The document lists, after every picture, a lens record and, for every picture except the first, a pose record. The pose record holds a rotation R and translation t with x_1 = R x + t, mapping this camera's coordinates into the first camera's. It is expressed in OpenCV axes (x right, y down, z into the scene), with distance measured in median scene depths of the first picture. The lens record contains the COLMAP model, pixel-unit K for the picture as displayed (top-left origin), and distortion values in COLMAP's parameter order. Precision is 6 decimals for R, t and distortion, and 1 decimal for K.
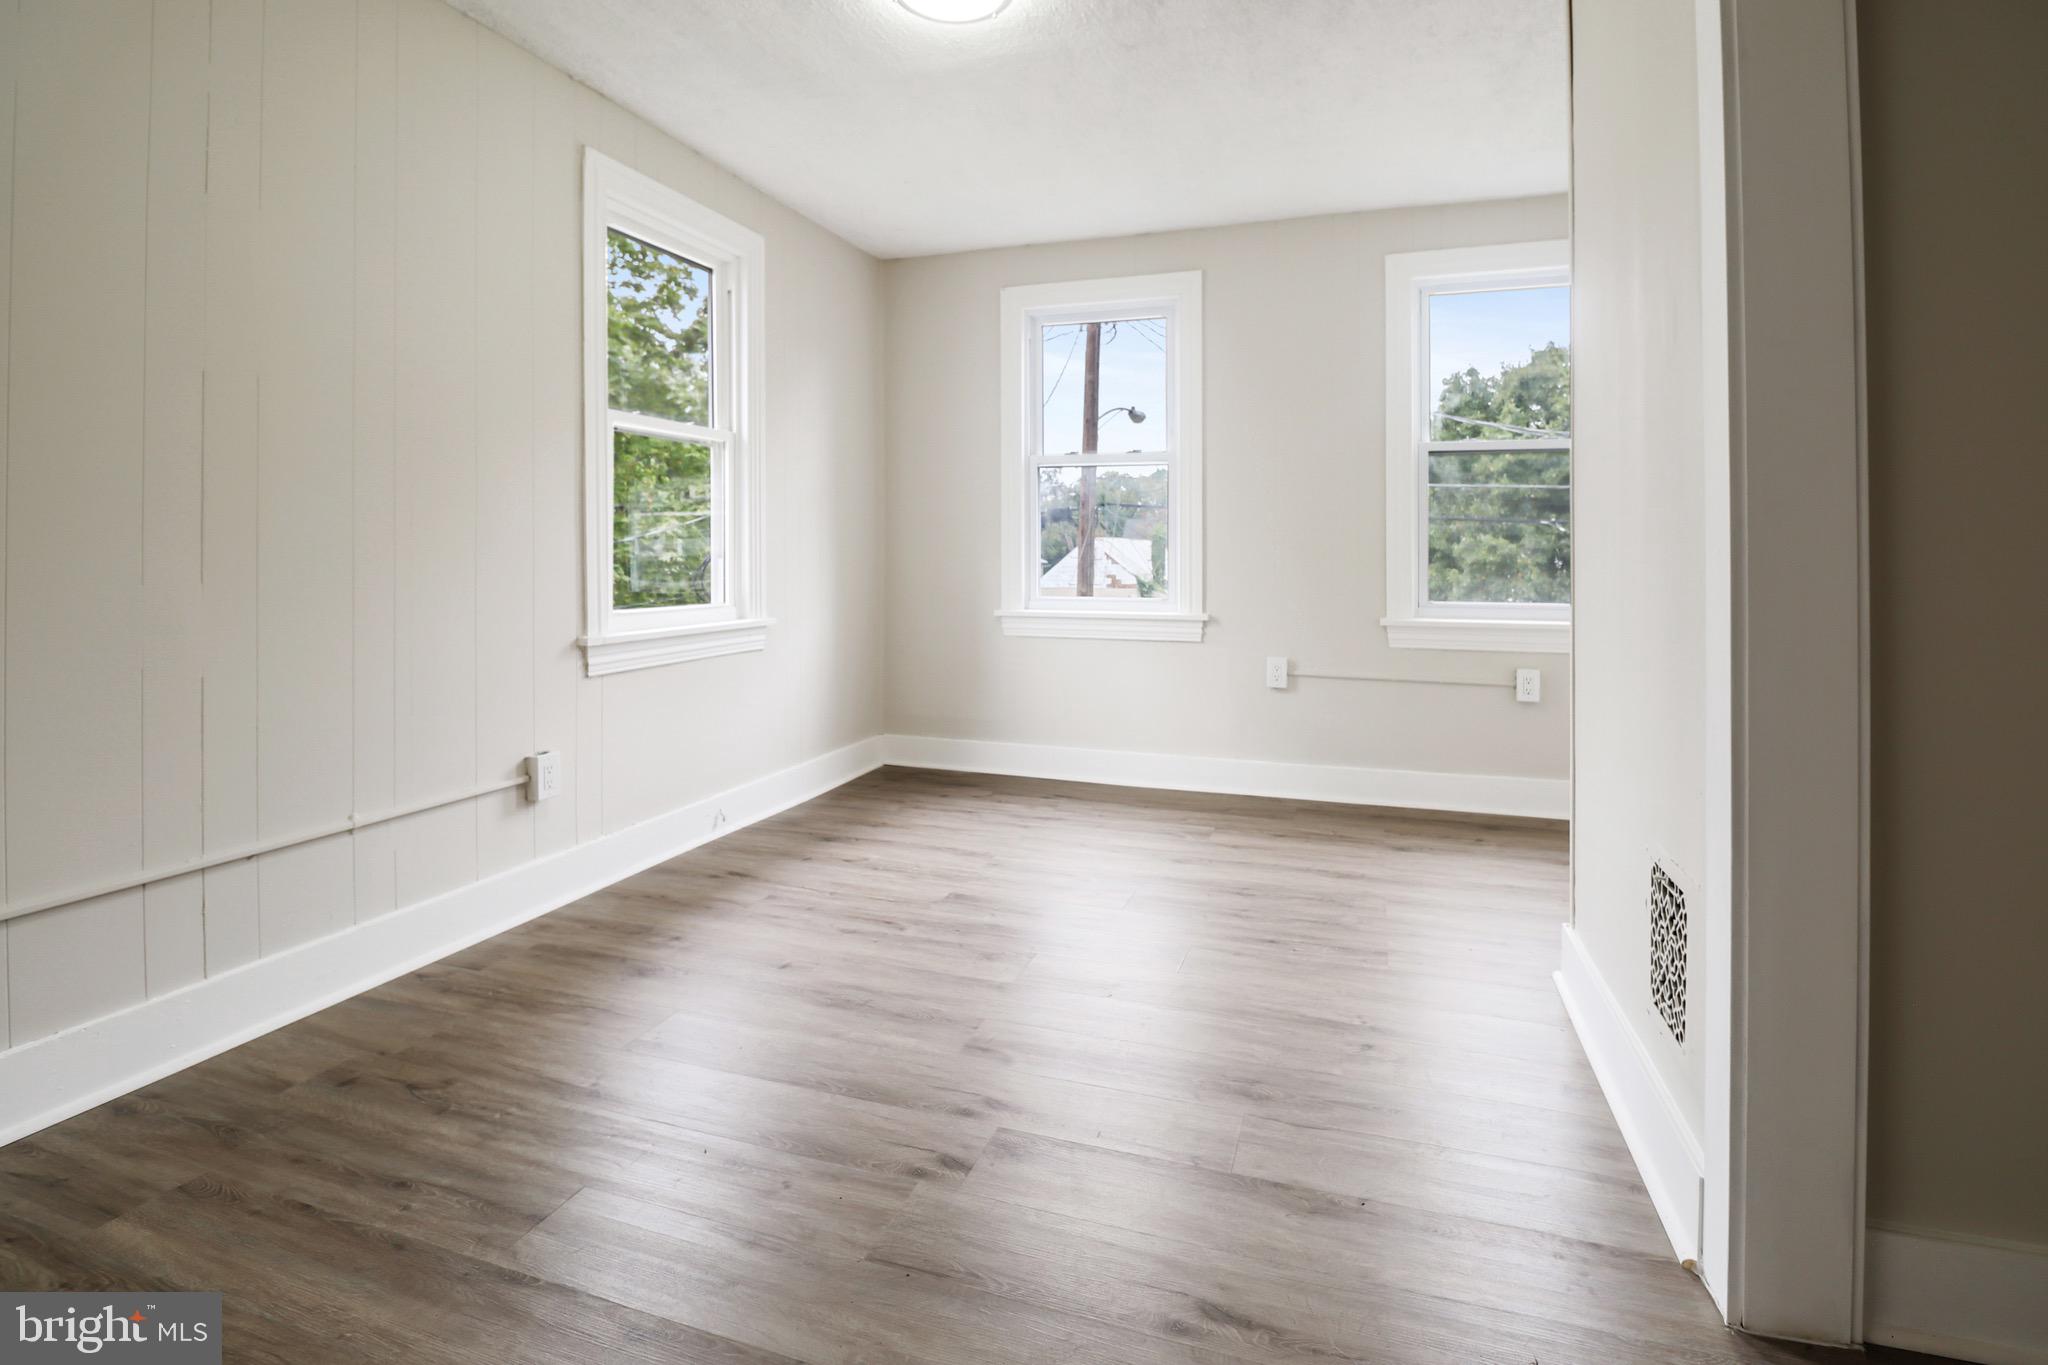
lens RADIAL K [[972.8, 0, 1032.7], [0, 972.8, 605.6], [0, 0, 1]] dist [-0.018705, -0.002828]
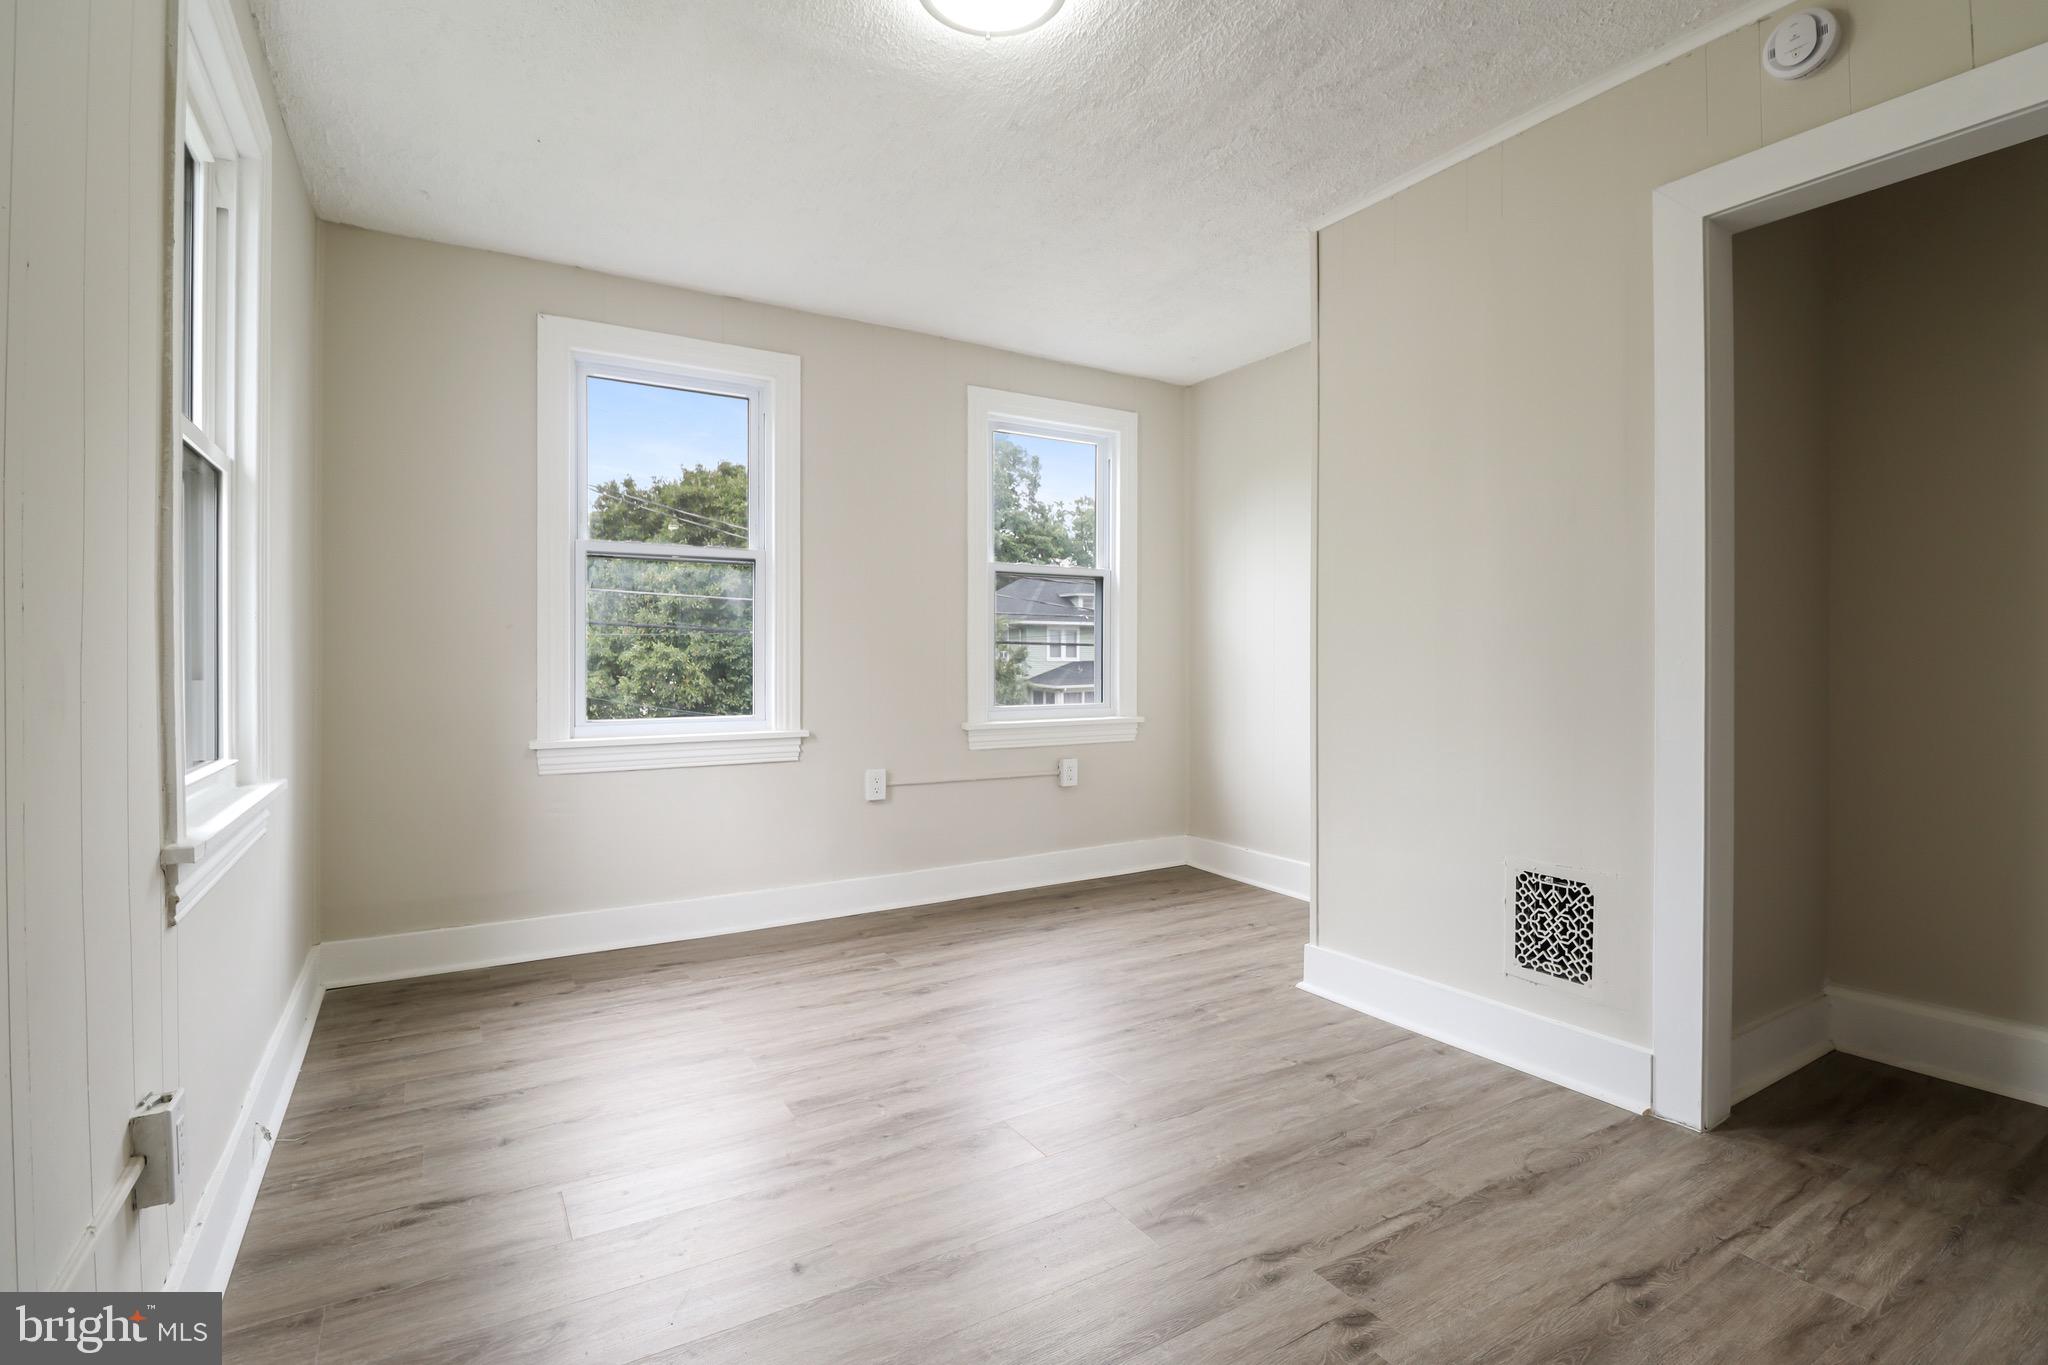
lens RADIAL K [[972.8, 0, 1019.2], [0, 972.8, 672.9], [0, 0, 1]] dist [-0.018705, -0.002828]
pose [[0.643254, -0.015579, 0.765495, -0.151820], [0.046794, 0.998724, -0.018996, -0.006966], [-0.764222, 0.048040, 0.643162, 0.094617]]
